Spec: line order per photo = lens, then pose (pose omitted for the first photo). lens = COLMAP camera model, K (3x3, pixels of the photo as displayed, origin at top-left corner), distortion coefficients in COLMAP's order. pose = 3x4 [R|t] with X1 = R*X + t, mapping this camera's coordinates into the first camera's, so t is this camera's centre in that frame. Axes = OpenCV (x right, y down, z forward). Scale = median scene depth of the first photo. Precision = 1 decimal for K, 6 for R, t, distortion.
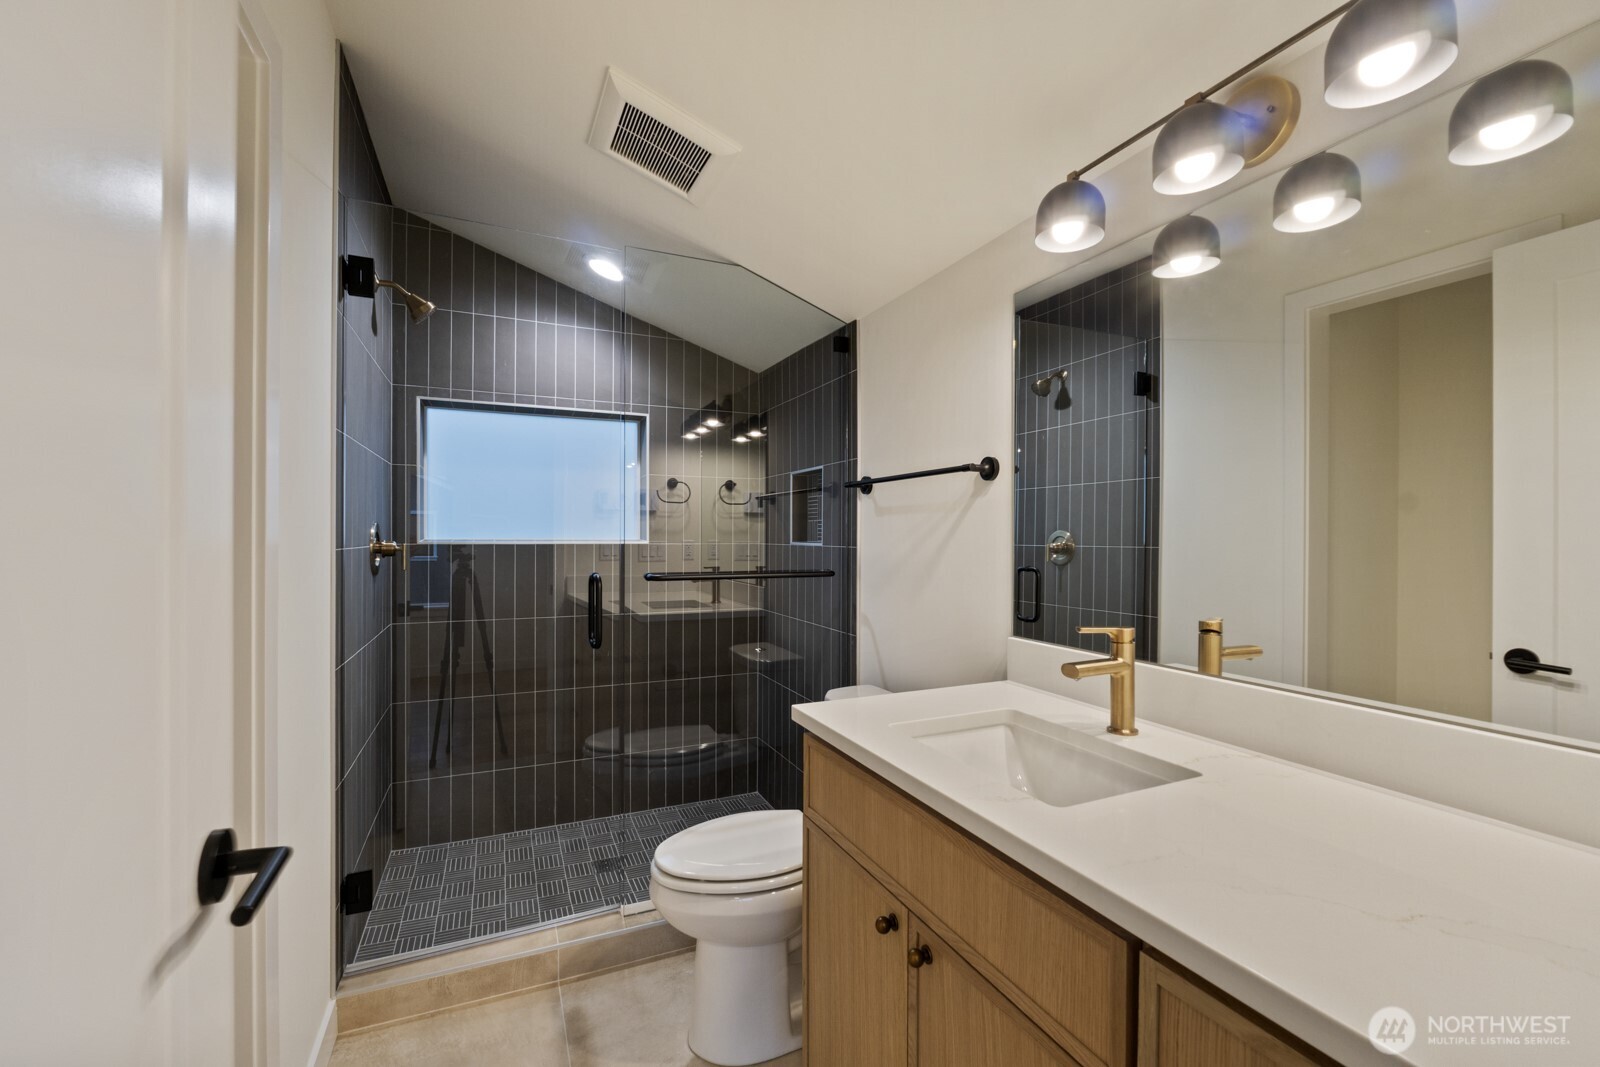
lens RADIAL K [[668.6, 0, 800.0], [0, 668.6, 533.5], [0, 0, 1]] dist [-0.012594, 0.000449]
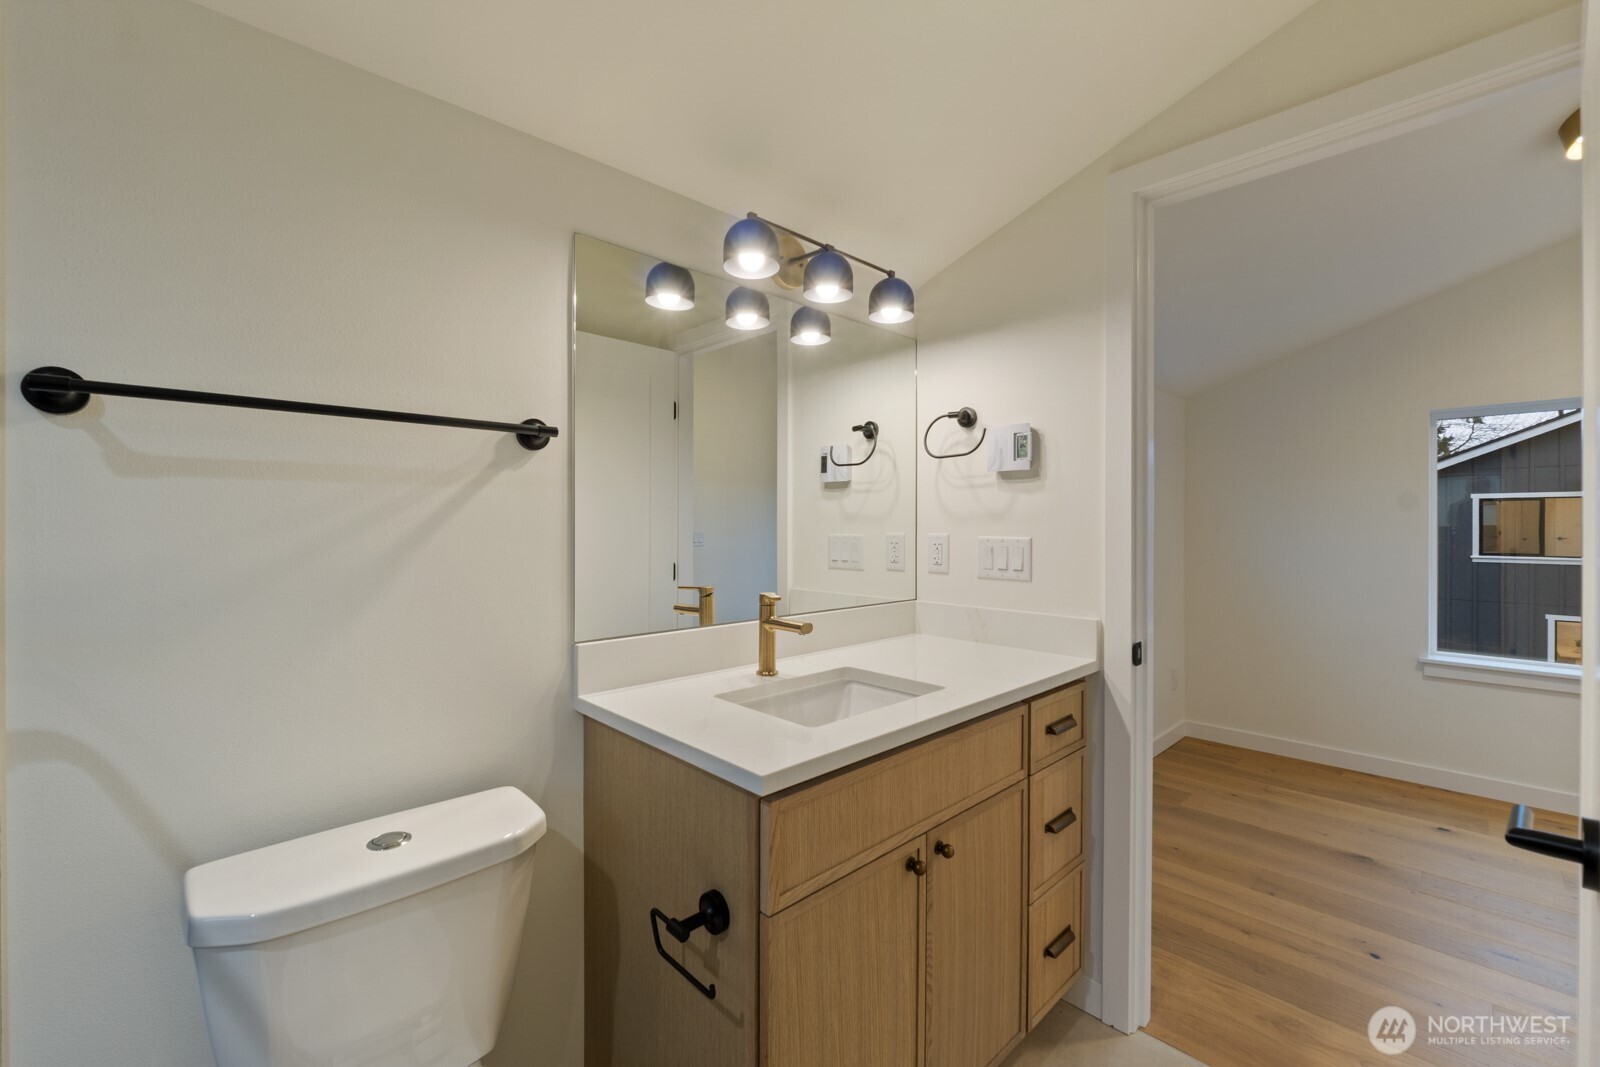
lens RADIAL K [[667.3, 0, 774.6], [0, 667.3, 527.9], [0, 0, 1]] dist [-0.013244, 0.000132]
pose [[-0.311077, -0.007866, 0.950352, -0.440122], [-0.002471, 0.999969, 0.007468, 0.003044], [-0.950382, -0.000026, -0.311086, 0.808689]]
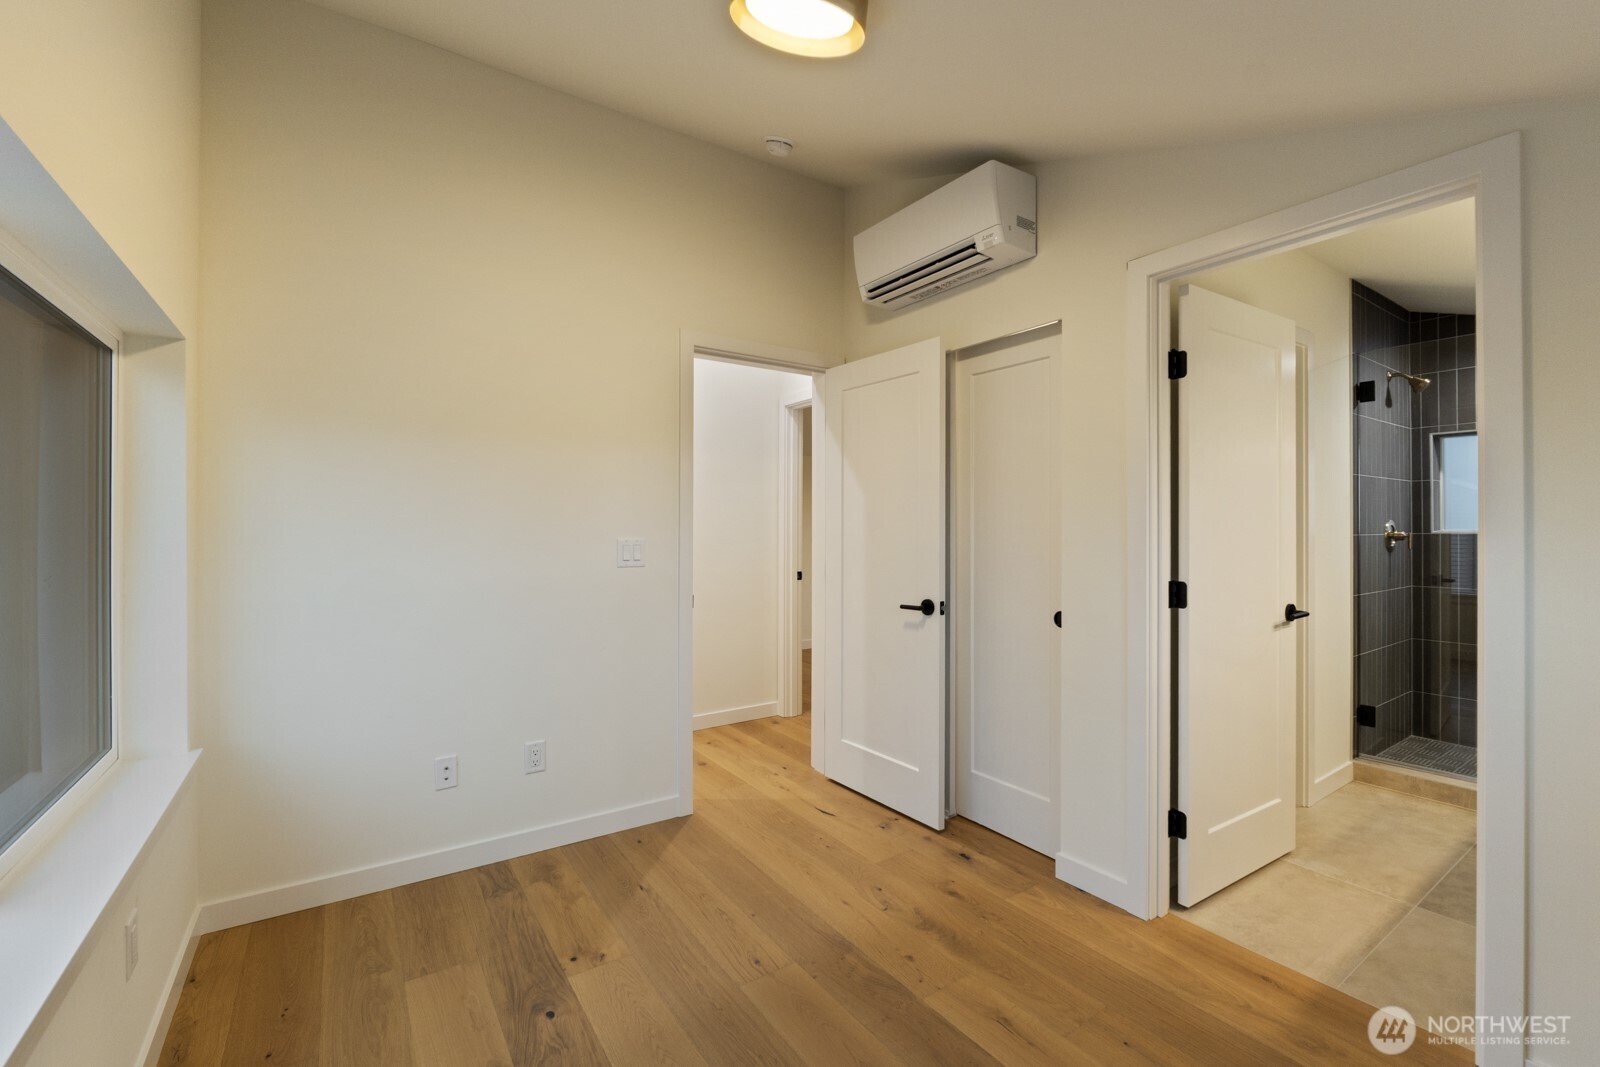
lens RADIAL K [[668.6, 0, 800.0], [0, 668.6, 533.5], [0, 0, 1]] dist [-0.012594, 0.000449]
pose [[0.183188, -0.002563, -0.983075, 0.944268], [0.001039, 0.999997, -0.002413, 0.026011], [0.983077, -0.000579, 0.183190, -0.992111]]
